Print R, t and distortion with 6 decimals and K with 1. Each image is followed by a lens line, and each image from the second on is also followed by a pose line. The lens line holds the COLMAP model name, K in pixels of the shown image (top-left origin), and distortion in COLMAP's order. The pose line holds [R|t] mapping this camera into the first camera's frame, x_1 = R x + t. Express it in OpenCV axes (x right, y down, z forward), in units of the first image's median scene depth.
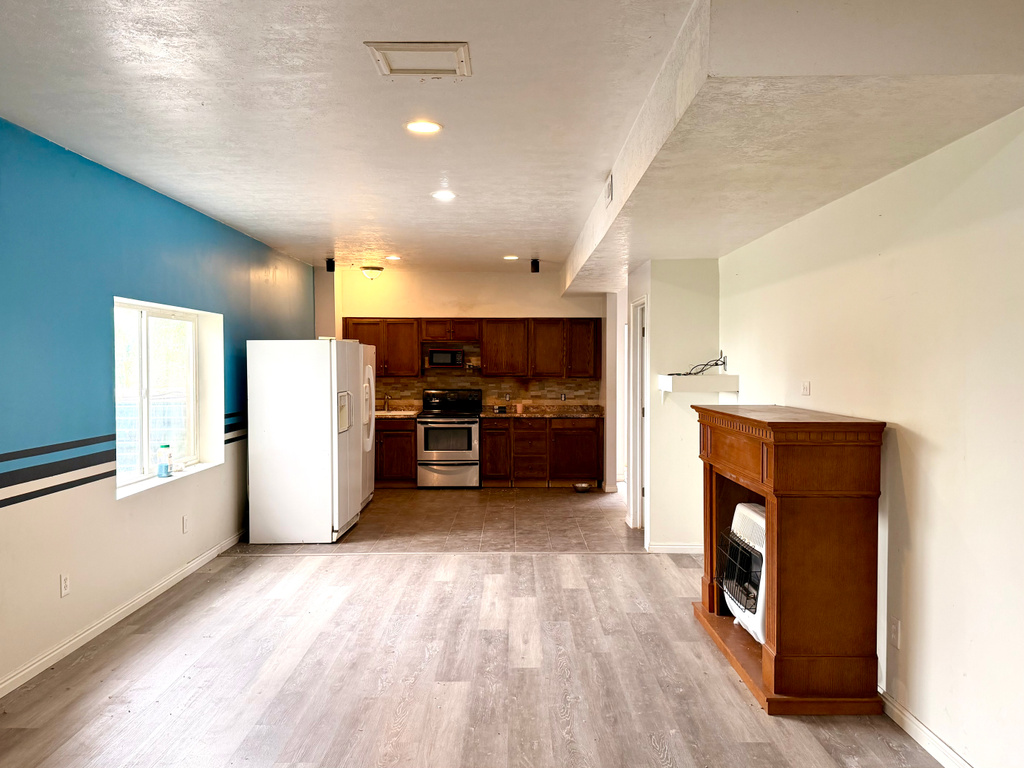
lens RADIAL K [[795.7, 0, 512.0], [0, 795.7, 384.0], [0, 0, 1]] dist [0.194802, -0.381620]
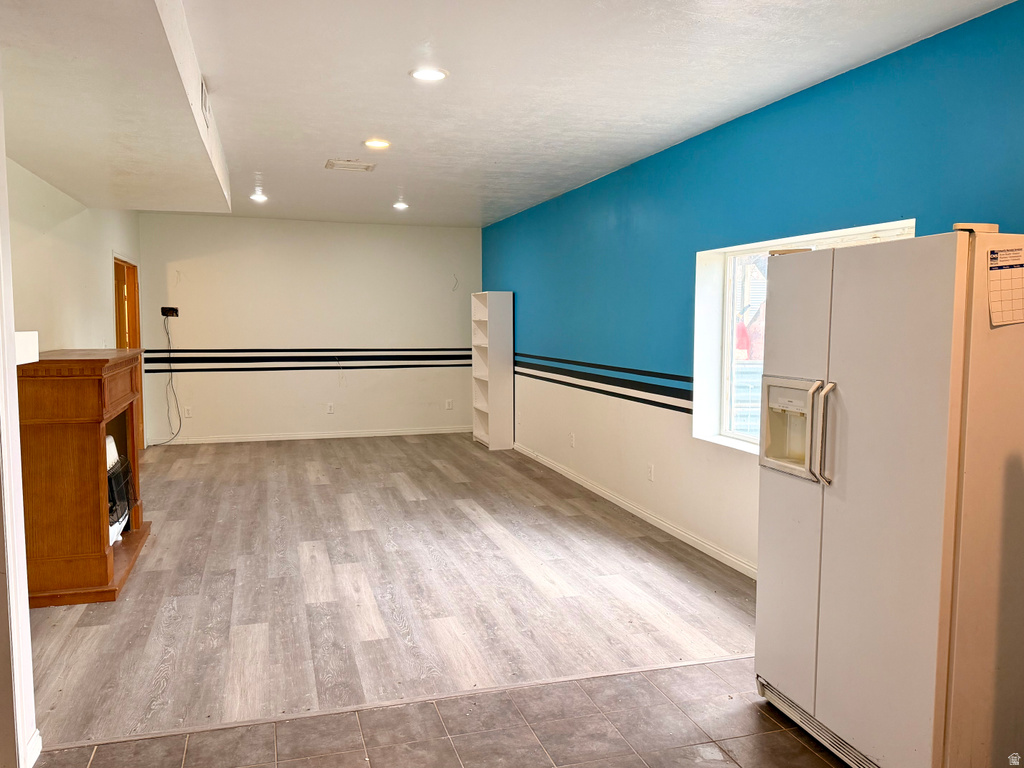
lens RADIAL K [[795.7, 0, 512.0], [0, 795.7, 384.0], [0, 0, 1]] dist [0.194802, -0.381620]
pose [[-0.955688, 0.022286, -0.293537, 0.069403], [-0.009582, 0.994247, 0.106683, -0.042702], [0.294226, 0.104768, -0.949976, 1.900930]]
